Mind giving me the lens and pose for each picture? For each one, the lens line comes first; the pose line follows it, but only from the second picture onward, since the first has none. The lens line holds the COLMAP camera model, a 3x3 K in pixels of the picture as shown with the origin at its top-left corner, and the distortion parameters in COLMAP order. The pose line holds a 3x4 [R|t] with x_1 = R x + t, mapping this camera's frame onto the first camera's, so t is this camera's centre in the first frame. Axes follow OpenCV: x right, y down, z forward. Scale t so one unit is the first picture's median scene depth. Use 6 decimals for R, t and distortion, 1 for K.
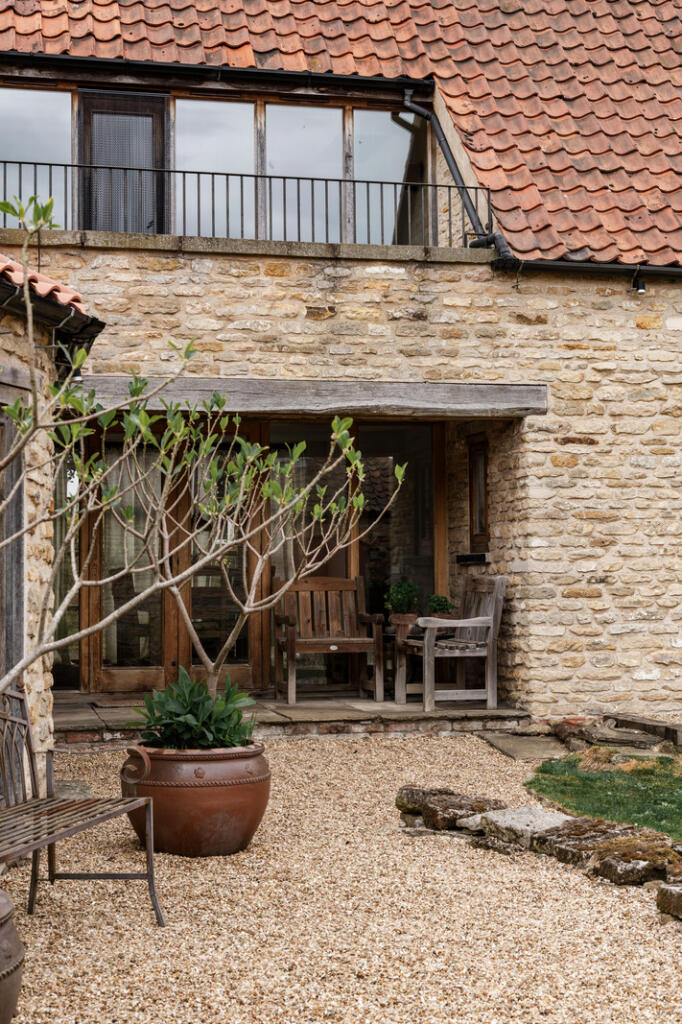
lens RADIAL K [[1577.1, 0, 340.5], [0, 1577.1, 510.6], [0, 0, 1]] dist [-0.003488, 0.000000]
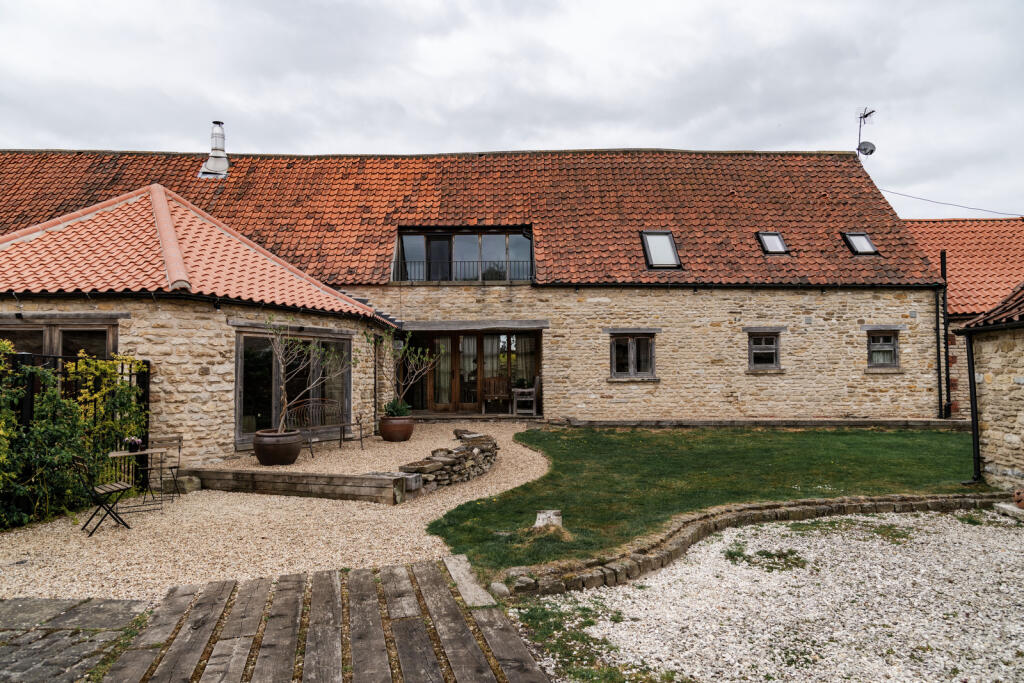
lens RADIAL K [[697.9, 0, 512.9], [0, 697.9, 344.2], [0, 0, 1]] dist [0.033863, -0.005371]
pose [[0.972796, -0.011249, -0.231391, 0.398704], [0.009376, 0.999914, -0.009194, -0.014471], [0.231475, 0.006774, 0.972817, -0.468178]]
